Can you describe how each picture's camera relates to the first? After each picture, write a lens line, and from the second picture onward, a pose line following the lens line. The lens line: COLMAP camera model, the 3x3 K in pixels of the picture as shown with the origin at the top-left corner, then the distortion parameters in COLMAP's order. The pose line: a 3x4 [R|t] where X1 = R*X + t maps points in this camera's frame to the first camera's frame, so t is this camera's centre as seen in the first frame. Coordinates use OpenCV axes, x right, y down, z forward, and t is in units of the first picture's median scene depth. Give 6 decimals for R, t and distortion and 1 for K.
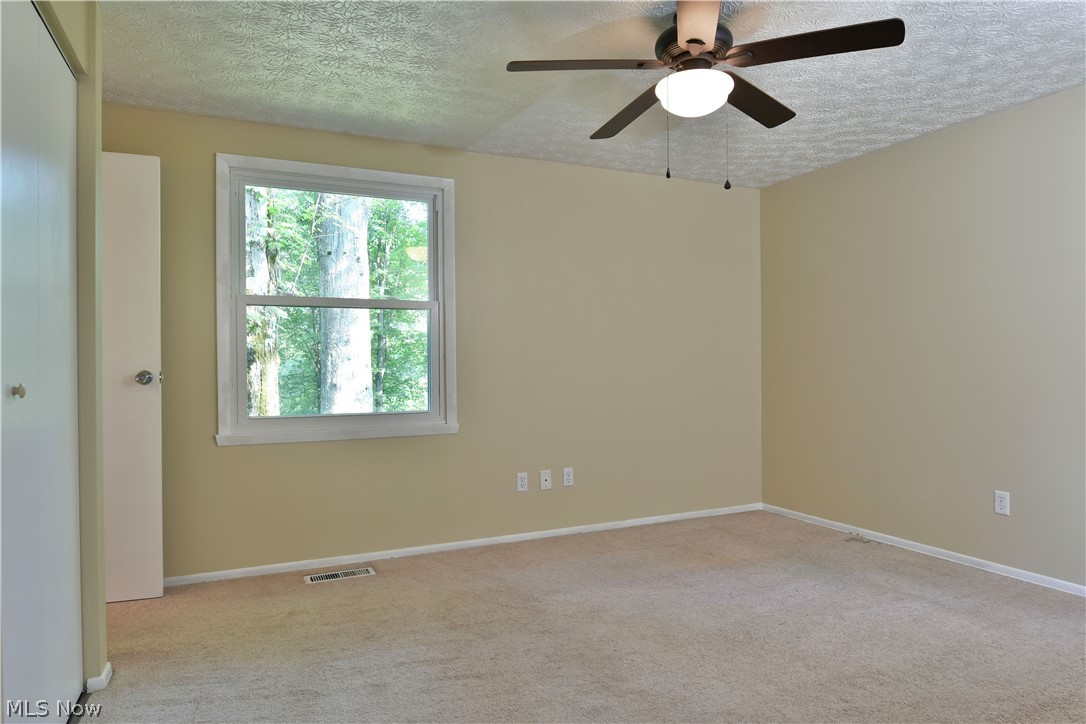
lens RADIAL K [[655.5, 0, 538.9], [0, 655.5, 362.8], [0, 0, 1]] dist [-0.012565, -0.006507]
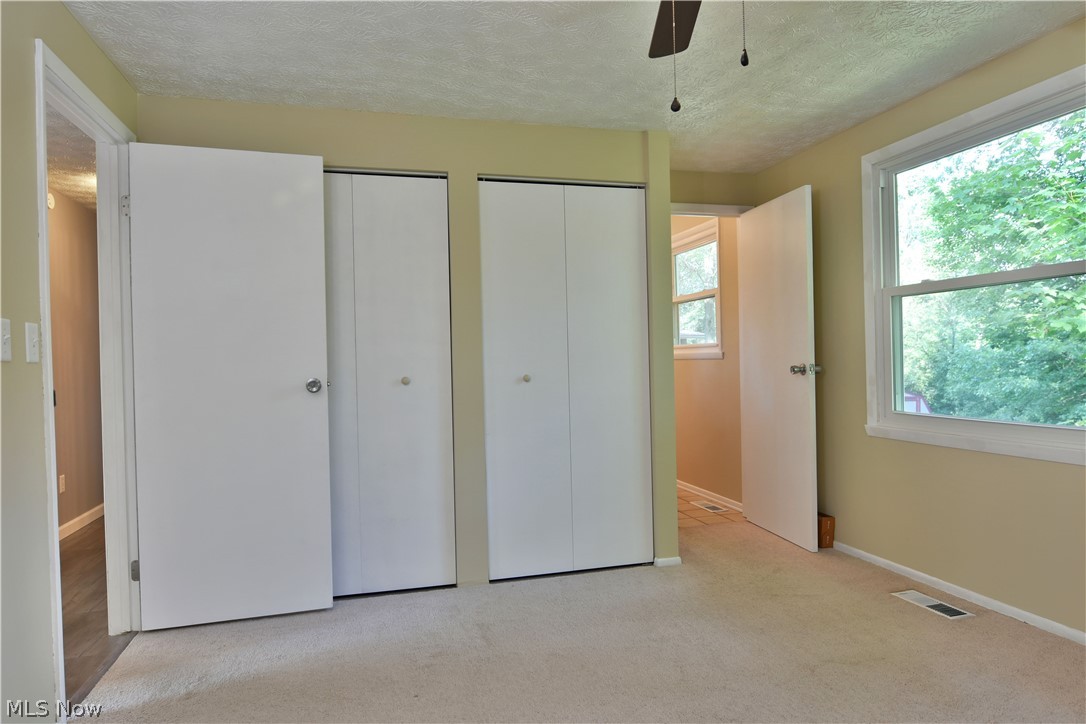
lens RADIAL K [[655.5, 0, 544.2], [0, 655.5, 362.5], [0, 0, 1]] dist [-0.012565, -0.006507]
pose [[-0.156735, 0.015146, -0.987525, 0.676430], [0.026317, 0.999591, 0.011154, -0.016721], [0.987290, -0.024240, -0.157069, 0.702154]]
